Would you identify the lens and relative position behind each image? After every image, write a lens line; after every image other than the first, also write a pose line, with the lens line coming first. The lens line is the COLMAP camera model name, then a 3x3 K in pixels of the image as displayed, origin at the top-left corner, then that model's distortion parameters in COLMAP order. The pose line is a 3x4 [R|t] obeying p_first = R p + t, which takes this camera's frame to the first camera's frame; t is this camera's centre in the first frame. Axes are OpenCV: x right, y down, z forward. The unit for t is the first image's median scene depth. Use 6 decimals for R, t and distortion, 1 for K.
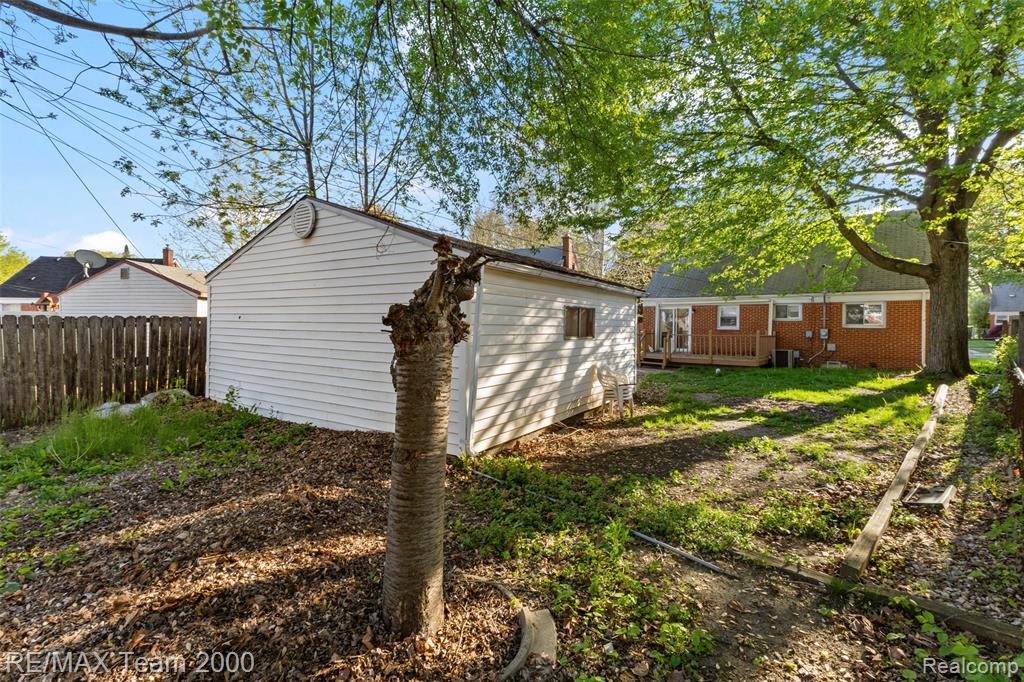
lens RADIAL K [[446.5, 0, 515.0], [0, 446.5, 331.9], [0, 0, 1]] dist [0.003133, -0.002679]
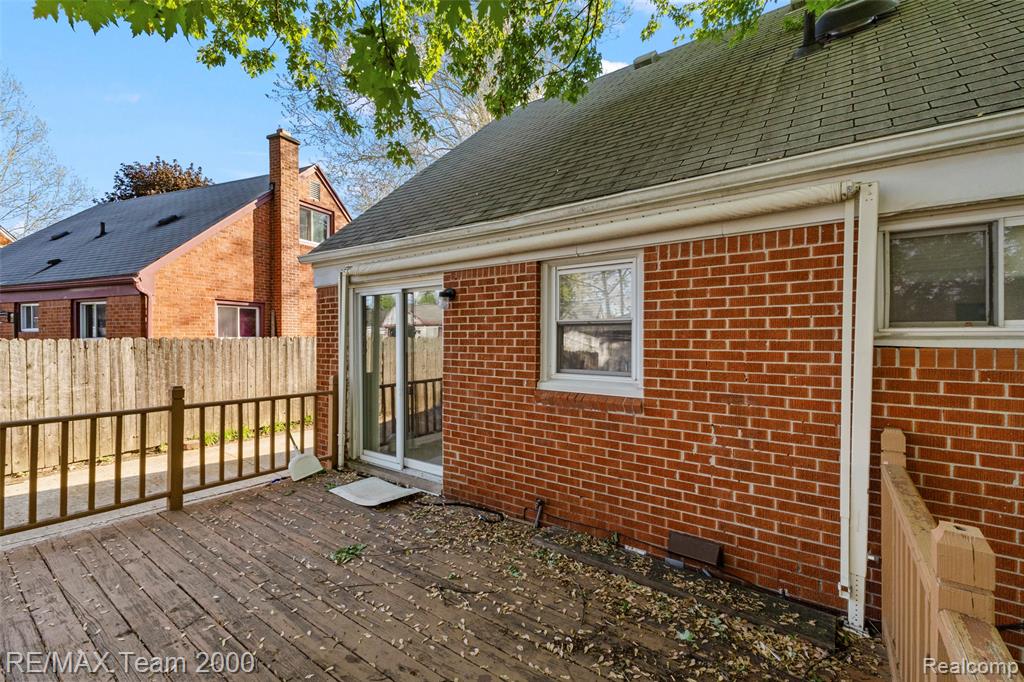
lens RADIAL K [[446.5, 0, 515.5], [0, 446.5, 344.1], [0, 0, 1]] dist [0.003133, -0.002679]
pose [[0.998168, -0.007277, 0.060065, 0.488524], [0.007494, 0.999966, -0.003387, -0.027560], [-0.060038, 0.003831, 0.998189, 0.920743]]
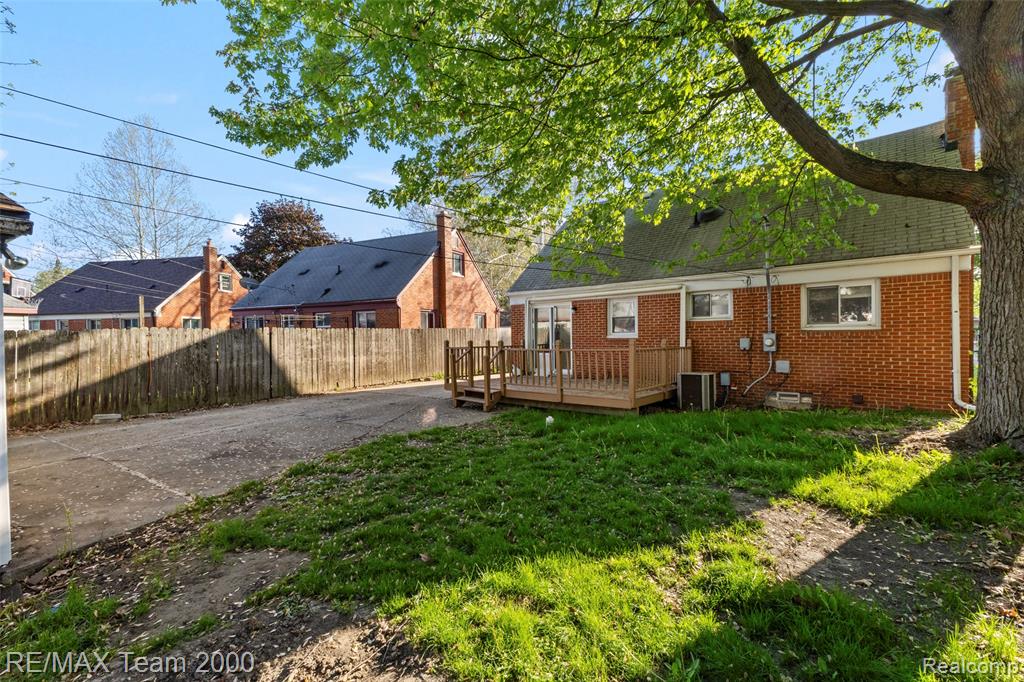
lens RADIAL K [[446.5, 0, 514.2], [0, 446.5, 340.3], [0, 0, 1]] dist [0.003133, -0.002679]
pose [[0.999736, -0.021864, -0.007074, 0.373041], [0.021826, 0.999747, -0.005446, -0.002110], [0.007191, 0.005290, 0.999960, 0.436889]]
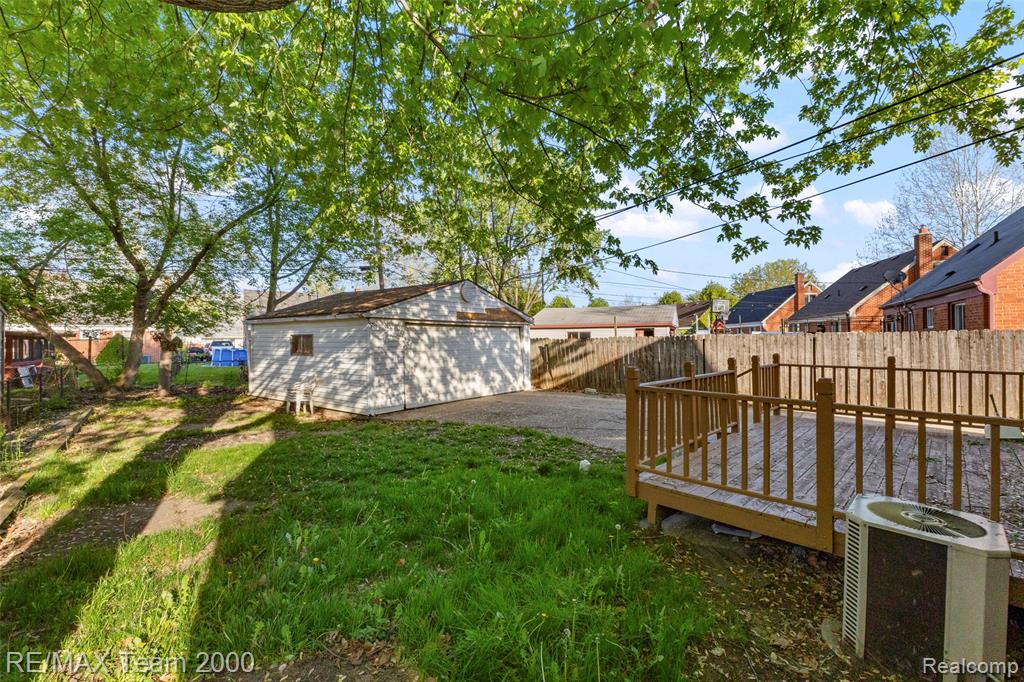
lens RADIAL K [[446.5, 0, 509.0], [0, 446.5, 336.3], [0, 0, 1]] dist [0.003133, -0.002679]
pose [[-0.086730, -0.016076, -0.996102, 0.756283], [-0.010570, 0.999828, -0.015216, -0.015760], [0.996176, 0.009209, -0.086885, 0.857235]]
